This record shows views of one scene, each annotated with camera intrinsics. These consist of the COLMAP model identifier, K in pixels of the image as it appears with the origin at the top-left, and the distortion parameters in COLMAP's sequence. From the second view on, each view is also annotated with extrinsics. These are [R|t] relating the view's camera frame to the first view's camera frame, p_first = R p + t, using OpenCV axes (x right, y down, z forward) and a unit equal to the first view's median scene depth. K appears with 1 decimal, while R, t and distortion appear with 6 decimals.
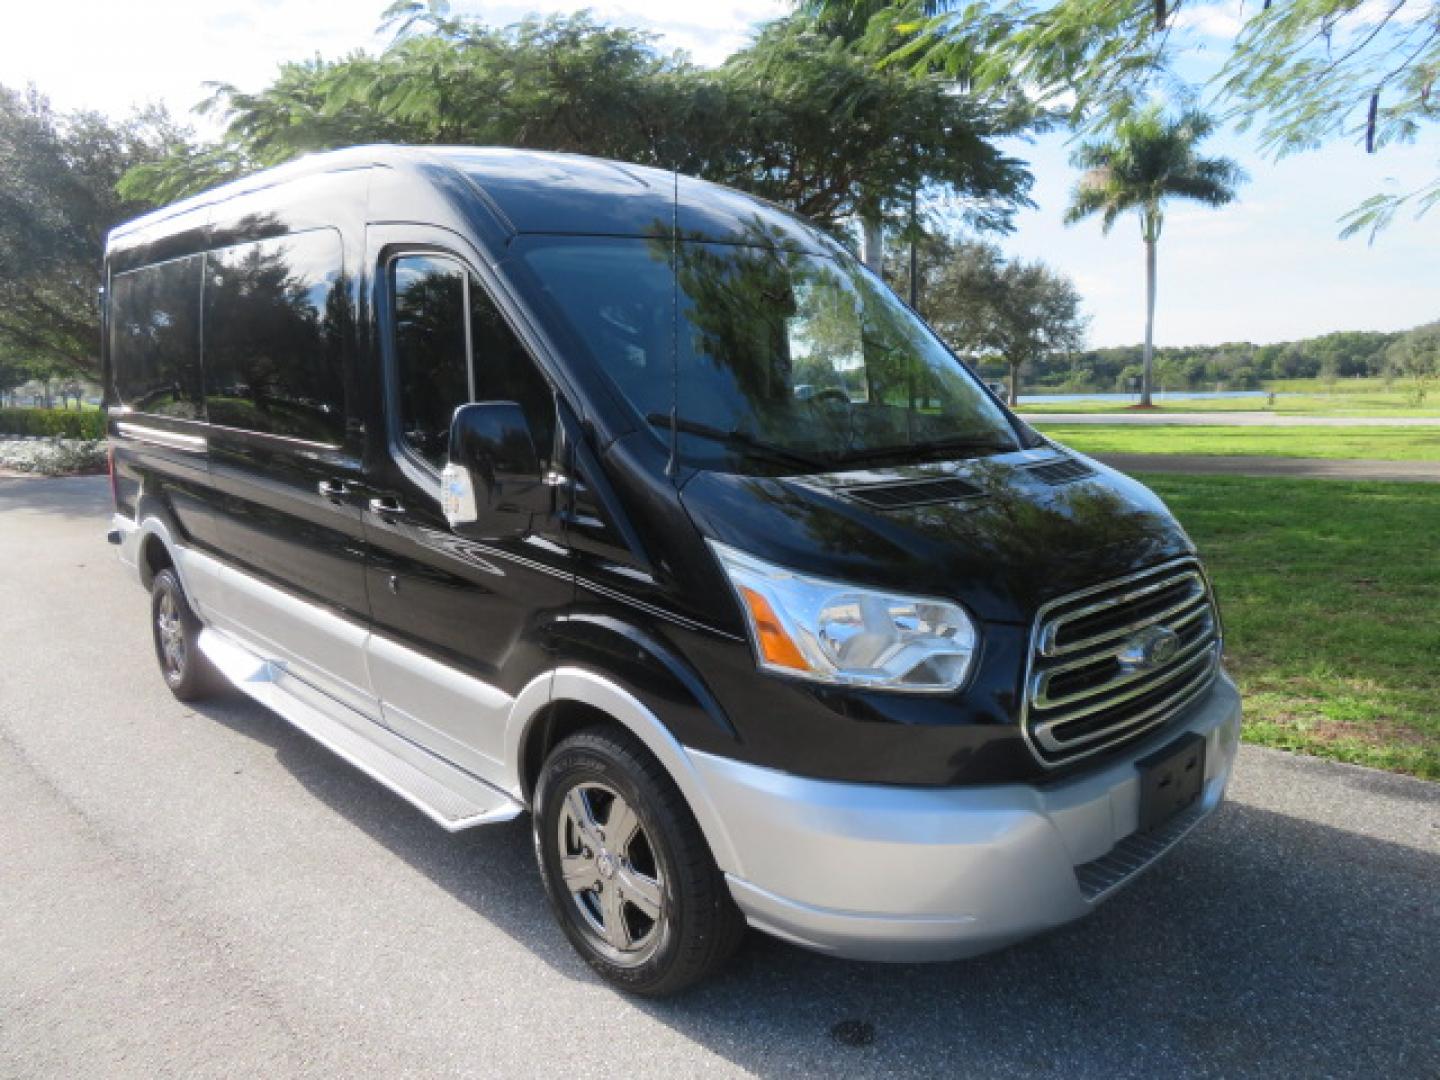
lens RADIAL K [[1035.0, 0, 720.6], [0, 1035.0, 539.9], [0, 0, 1]] dist [-0.008068, -0.001194]
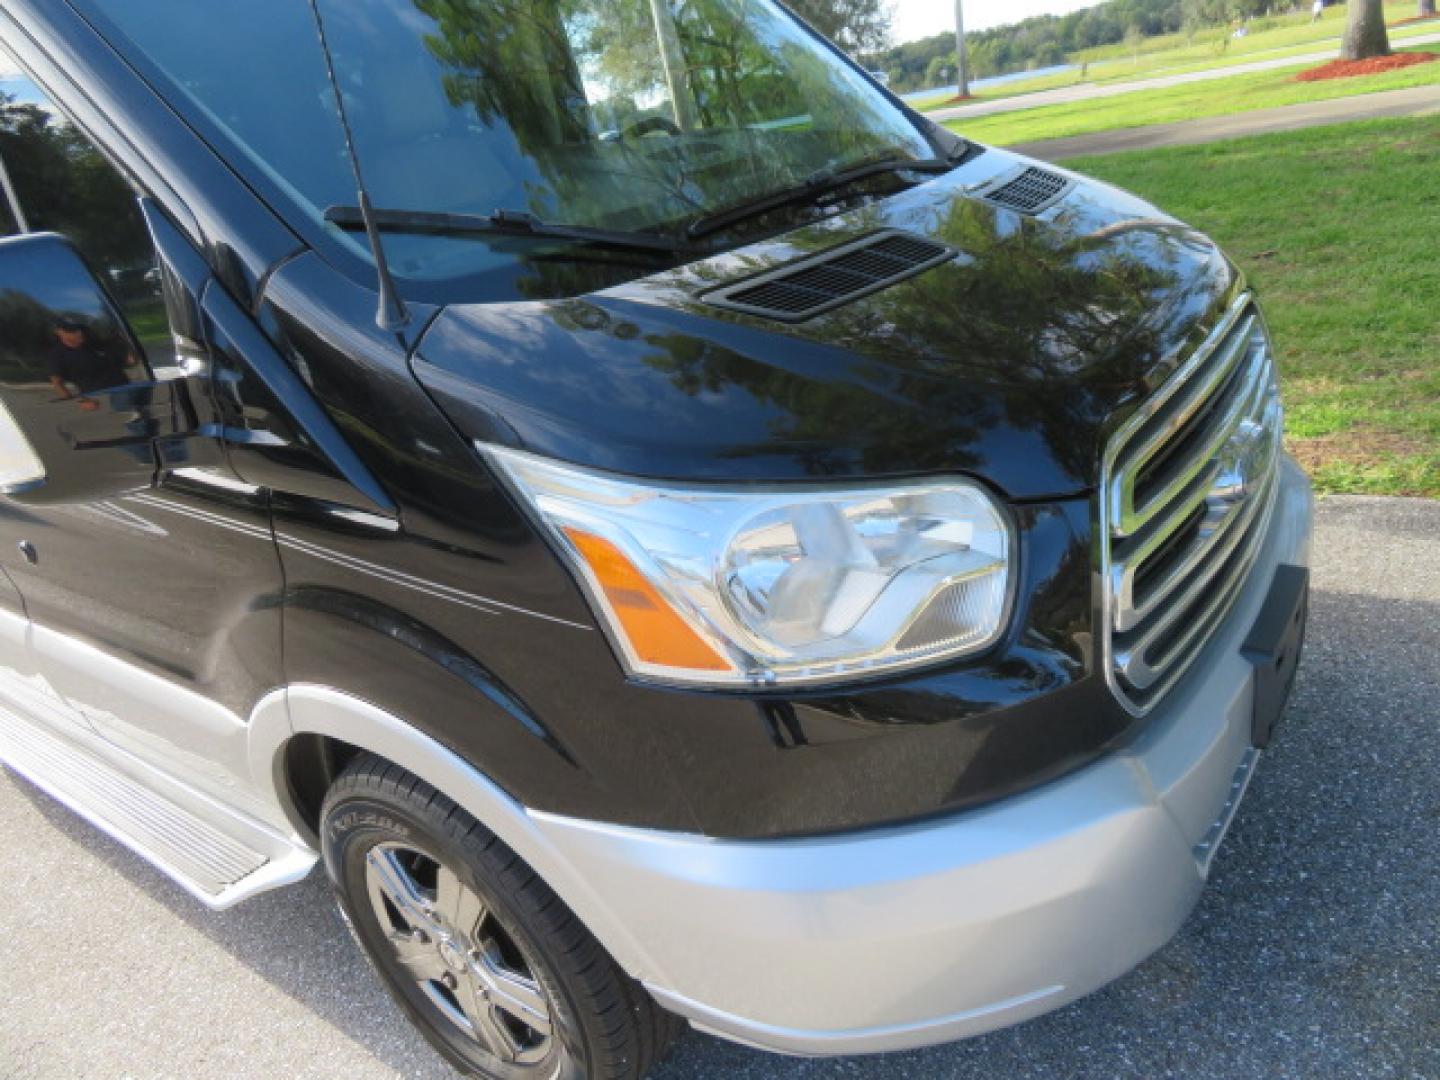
lens RADIAL K [[1040.9, 0, 739.8], [0, 1040.9, 540.8], [0, 0, 1]] dist [-0.010158, -0.002518]
pose [[0.969879, -0.208382, 0.126139, 0.026558], [0.174226, 0.955355, 0.238623, -0.040277], [-0.170232, -0.209459, 0.962885, 0.335658]]
